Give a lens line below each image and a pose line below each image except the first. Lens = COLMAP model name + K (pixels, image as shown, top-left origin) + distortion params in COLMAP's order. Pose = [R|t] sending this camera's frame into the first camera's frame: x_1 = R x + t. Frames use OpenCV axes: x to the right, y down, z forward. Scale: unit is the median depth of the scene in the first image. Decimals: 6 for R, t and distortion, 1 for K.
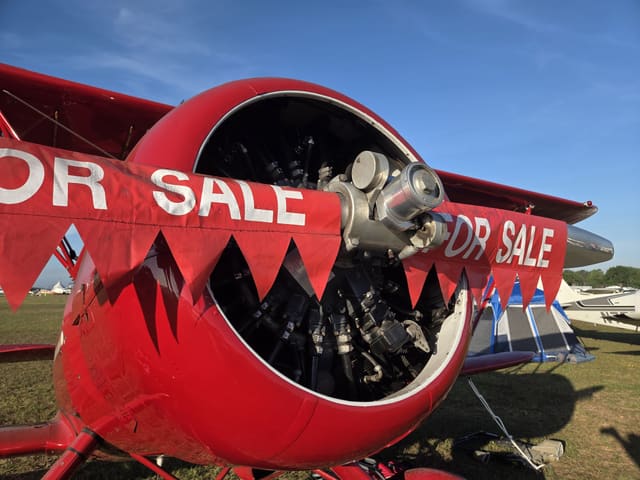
lens RADIAL K [[432.8, 0, 323.2], [0, 432.8, 236.6], [0, 0, 1]] dist [0.023480, -0.005018]
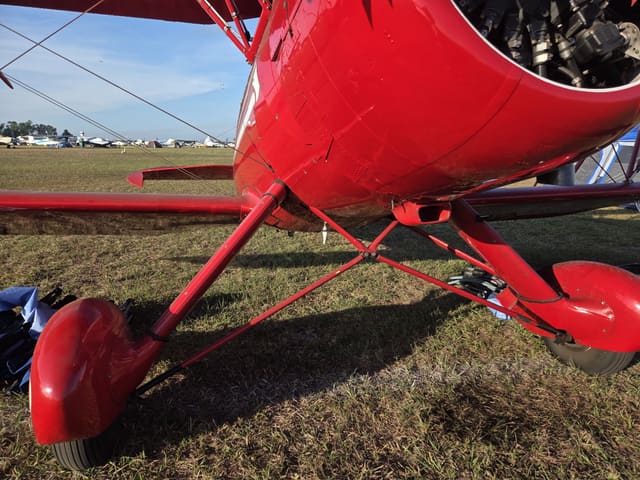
lens RADIAL K [[432.8, 0, 321.1], [0, 432.8, 253.5], [0, 0, 1]] dist [0.023480, -0.005018]
pose [[0.958105, 0.080215, -0.274954, -0.116562], [0.018235, 0.940950, 0.338054, 0.326660], [0.285836, -0.328905, 0.900066, -0.150734]]
